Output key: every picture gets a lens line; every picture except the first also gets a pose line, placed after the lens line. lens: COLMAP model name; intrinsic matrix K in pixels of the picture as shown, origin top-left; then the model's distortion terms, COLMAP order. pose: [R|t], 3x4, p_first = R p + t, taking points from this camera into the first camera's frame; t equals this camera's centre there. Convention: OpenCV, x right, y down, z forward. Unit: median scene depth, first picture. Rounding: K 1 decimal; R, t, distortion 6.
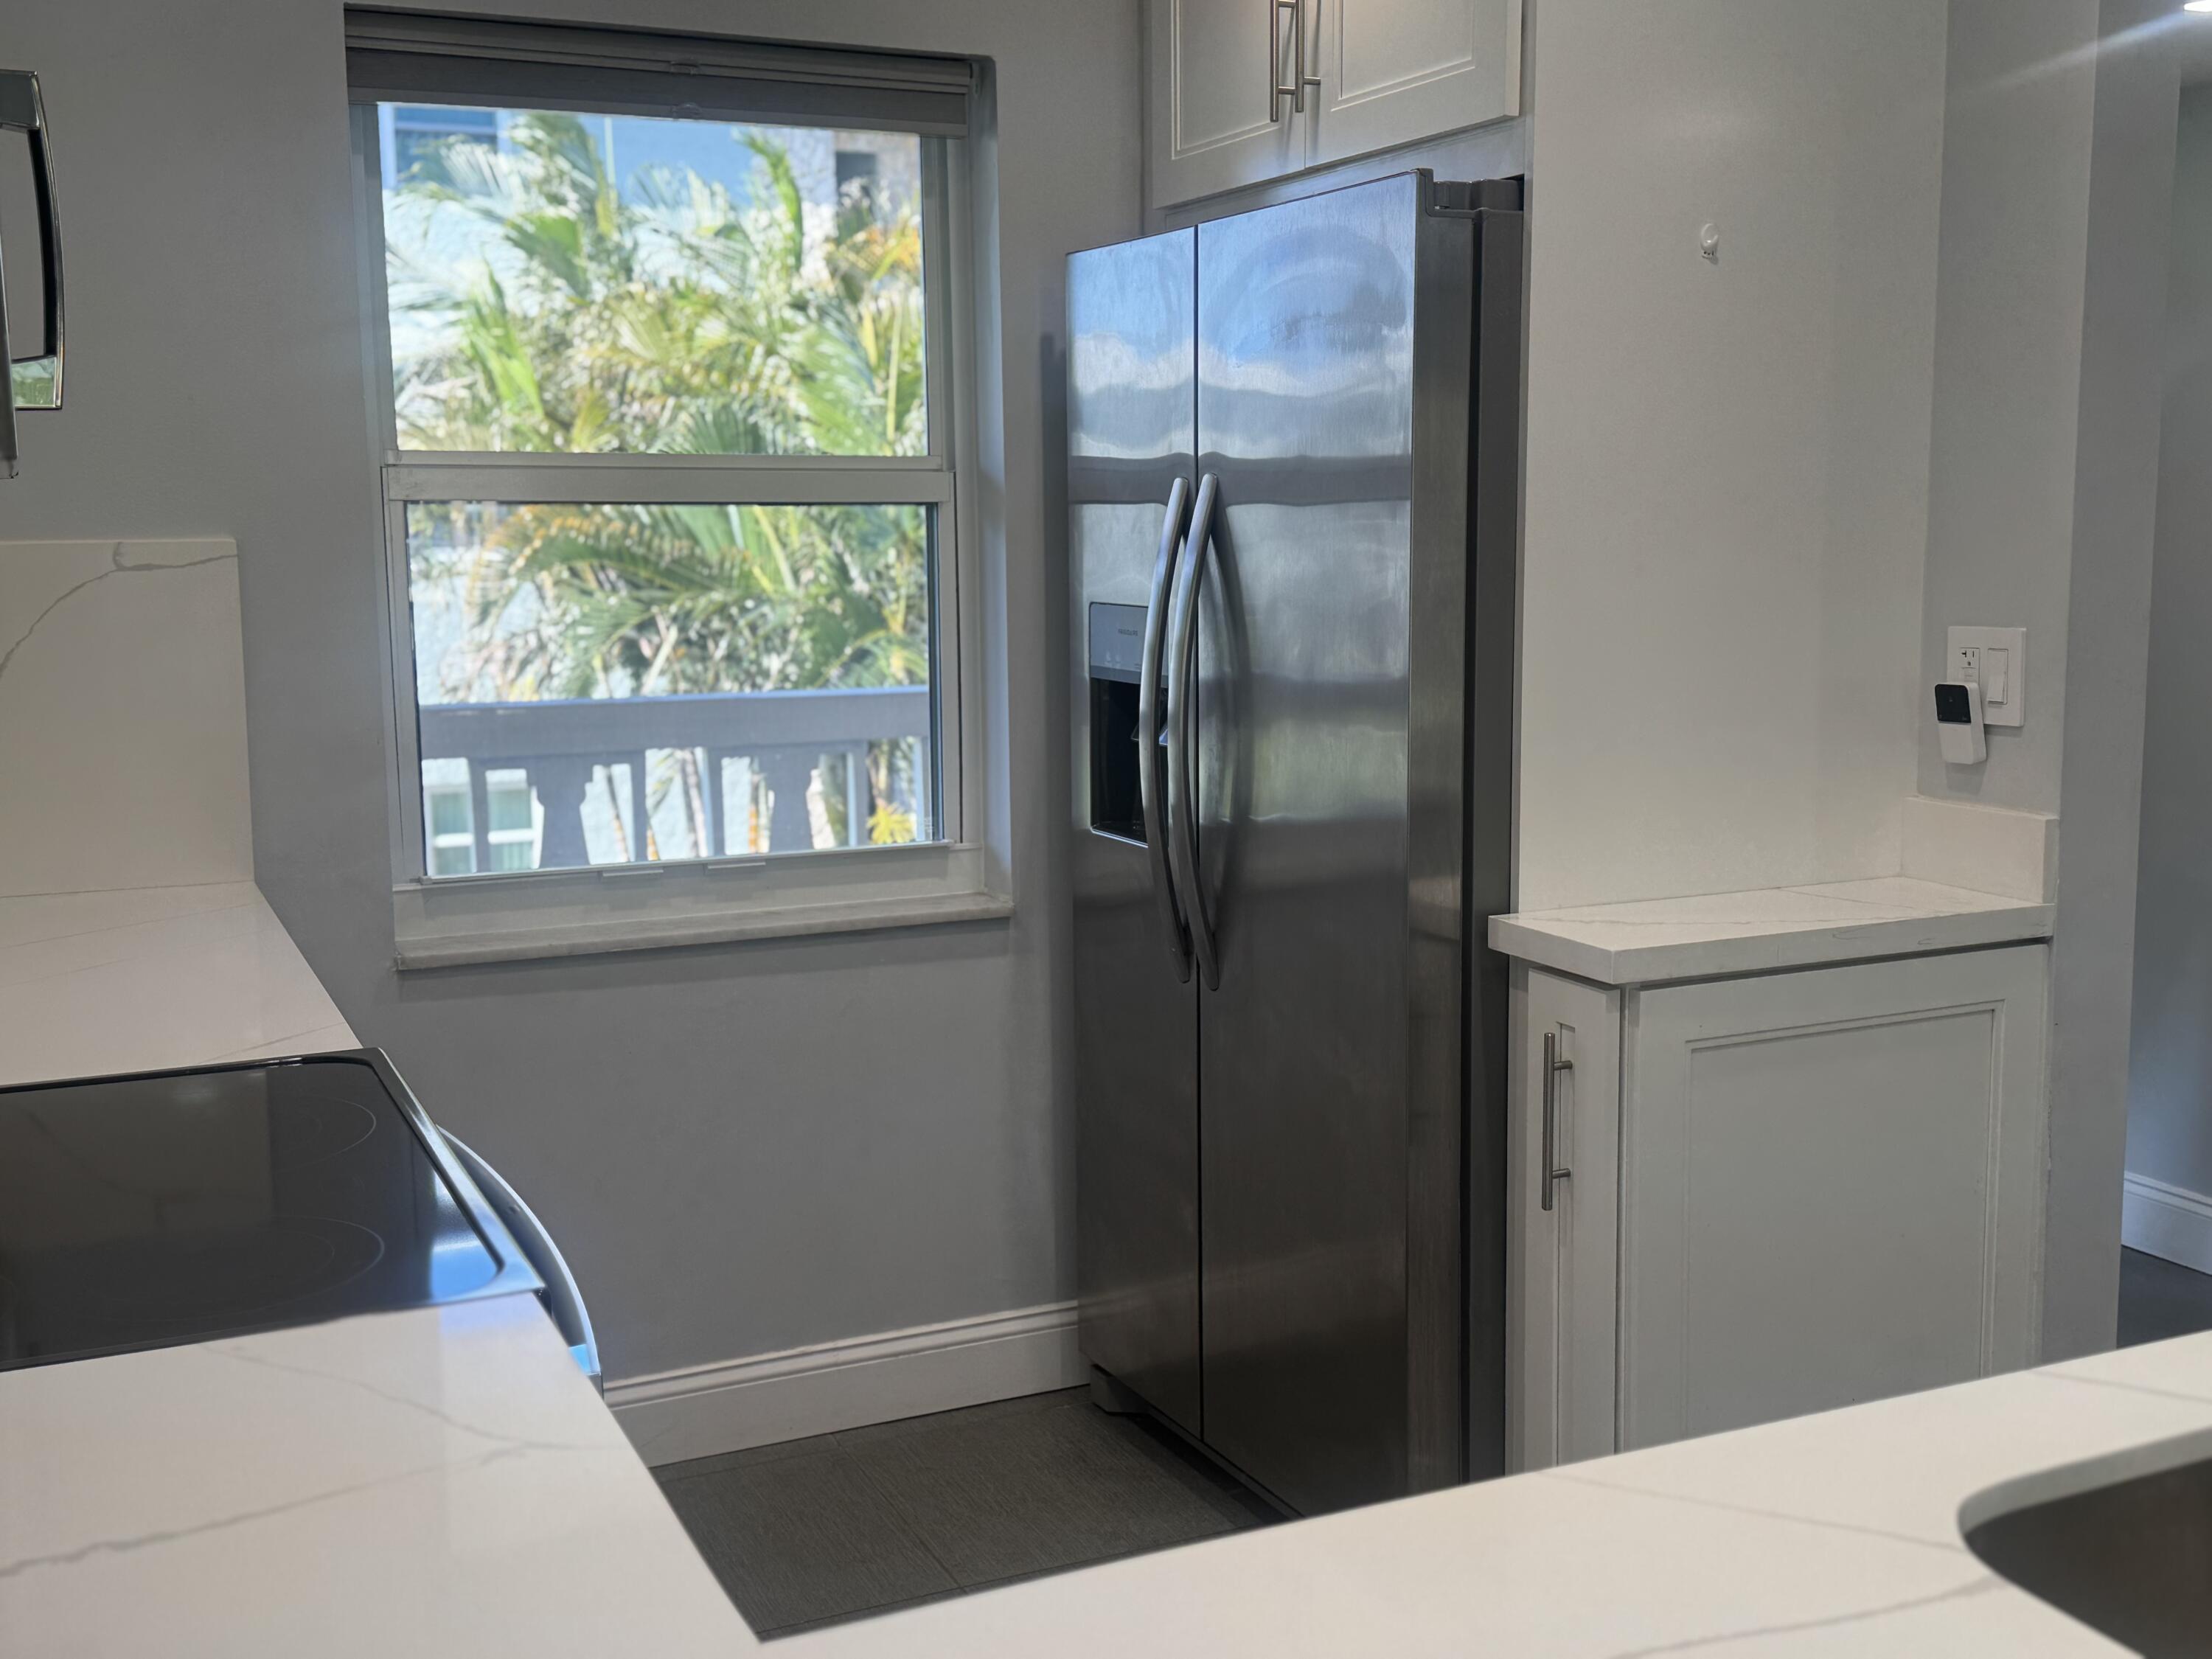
lens RADIAL K [[2293.1, 0, 1106.0], [0, 2293.1, 829.5], [0, 0, 1]] dist [0.114701, -0.006445]
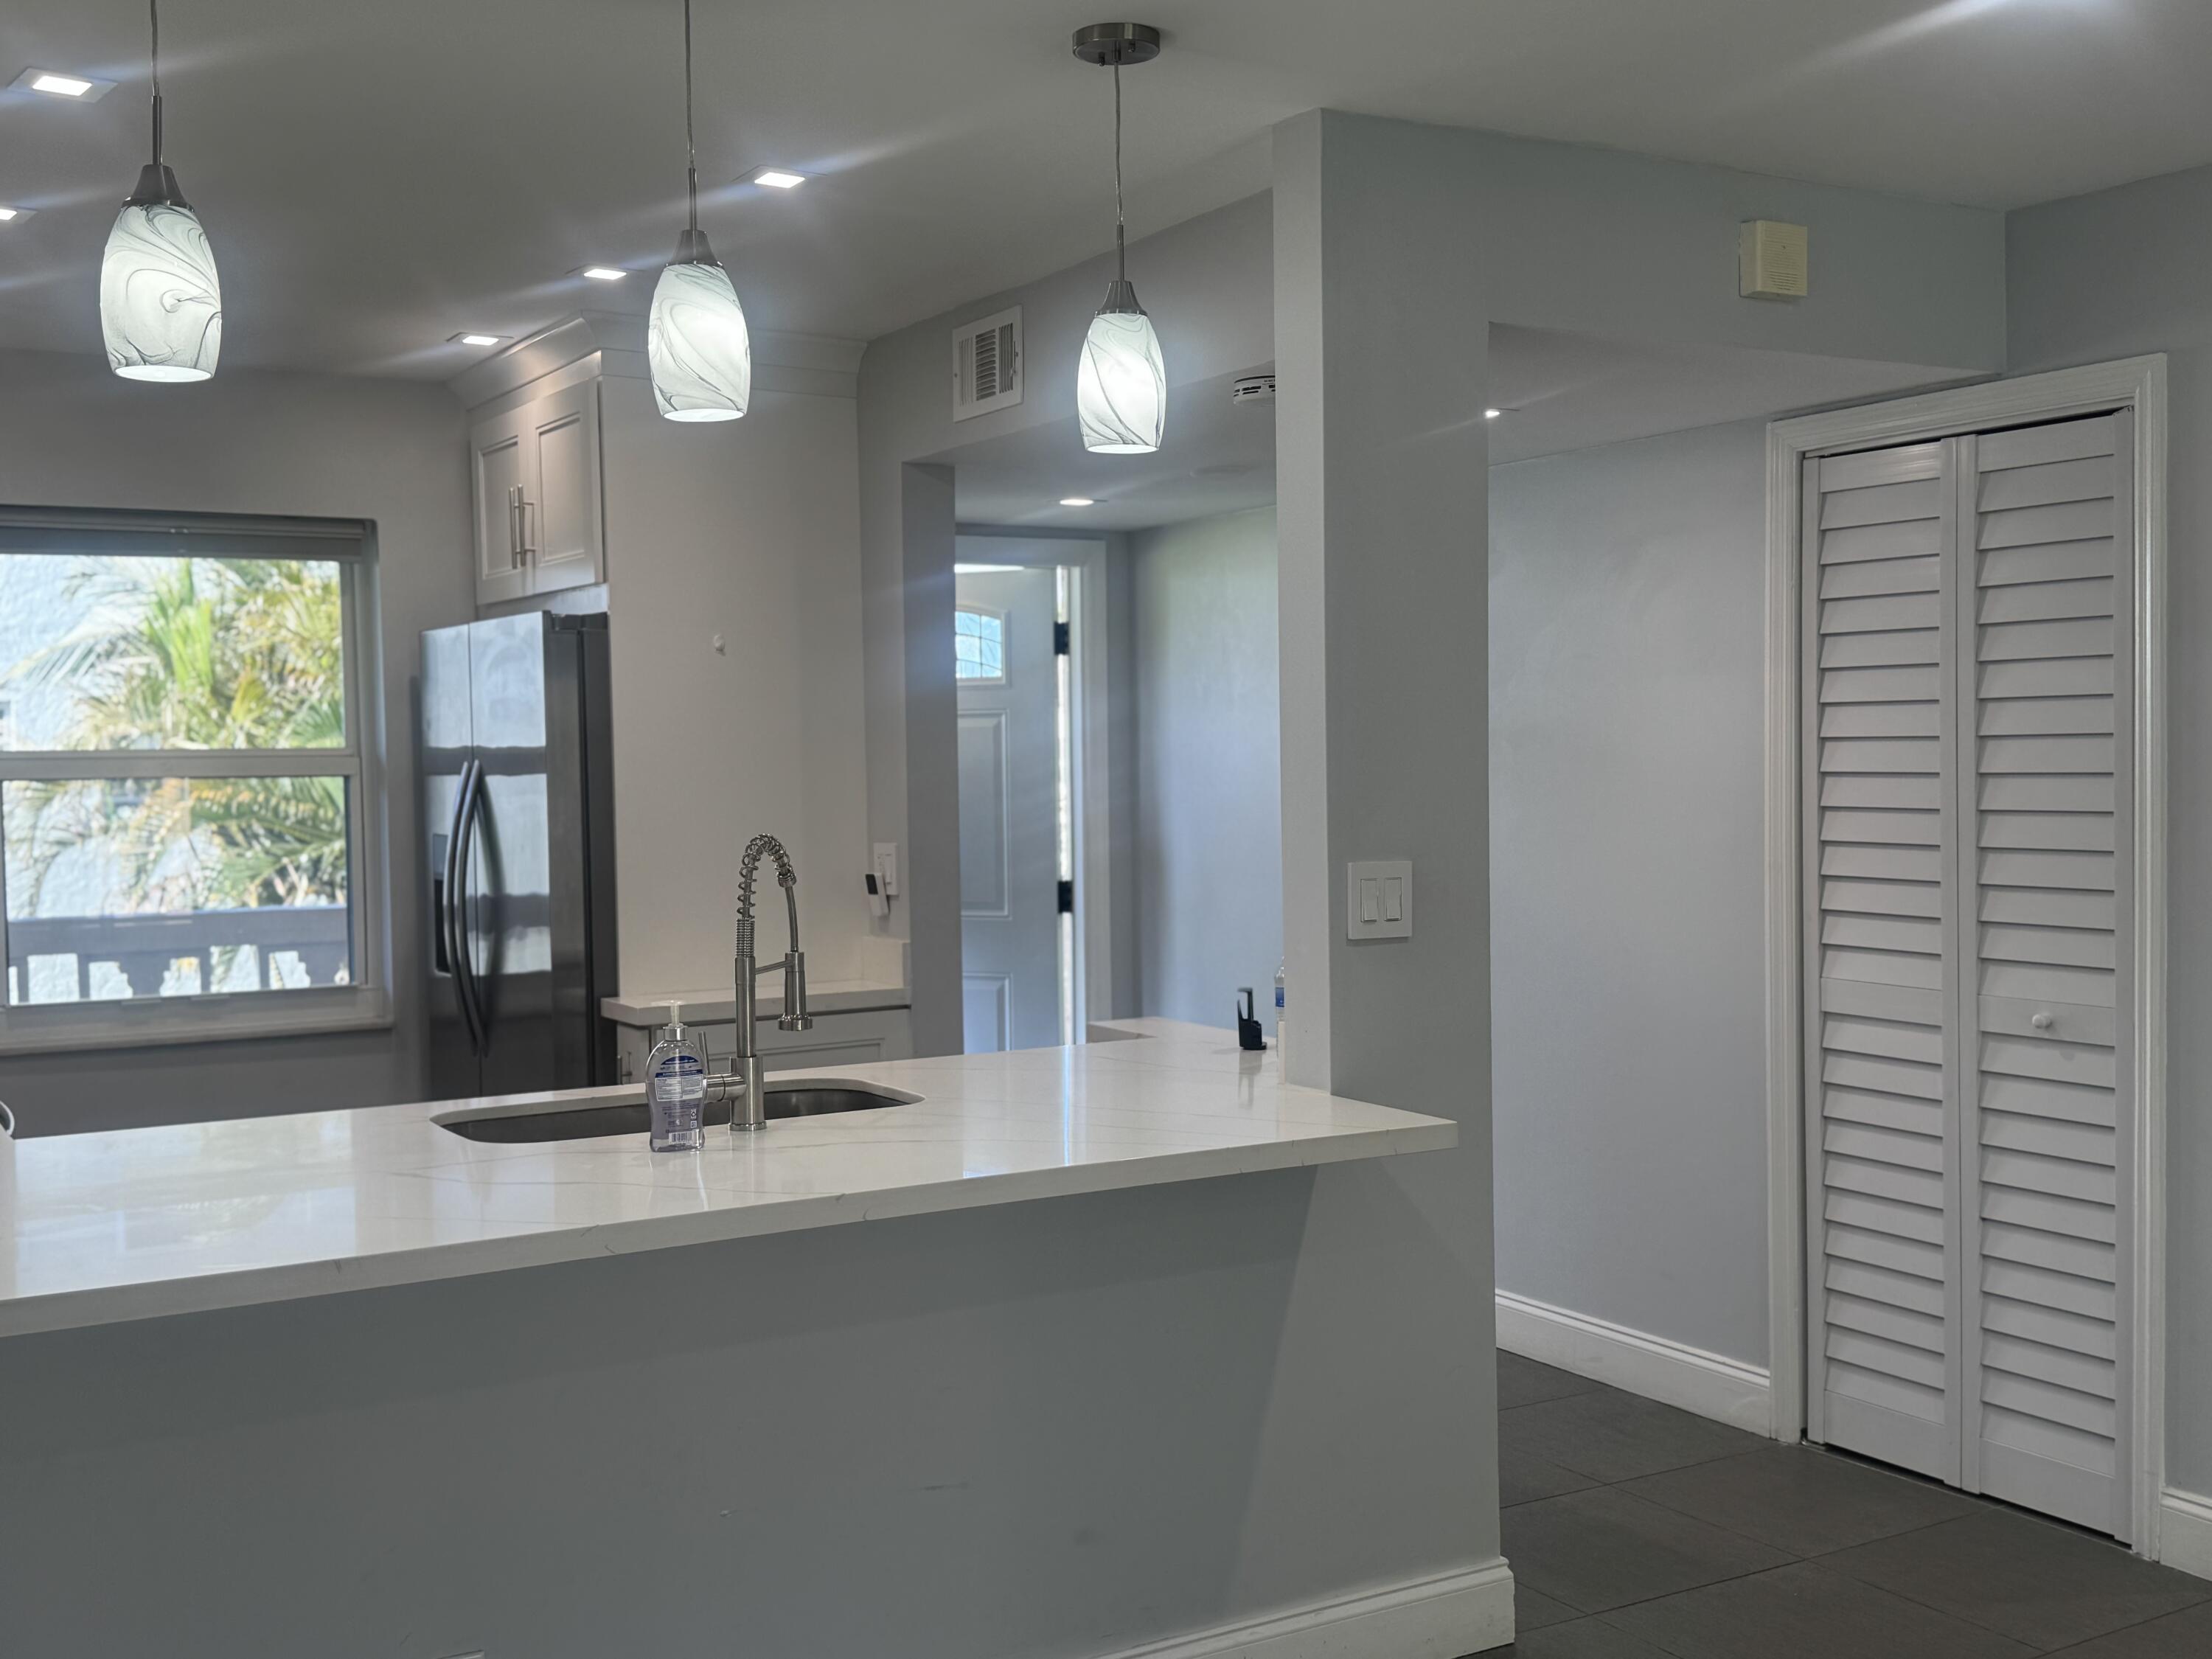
lens RADIAL K [[2176.0, 0, 1106.0], [0, 2176.0, 829.5], [0, 0, 1]] dist [0.017324, 0.017407]
pose [[0.990746, -0.006726, 0.135561, 0.265905], [0.021301, 0.994100, -0.106355, 0.078239], [-0.134046, 0.108259, 0.985044, -0.638593]]
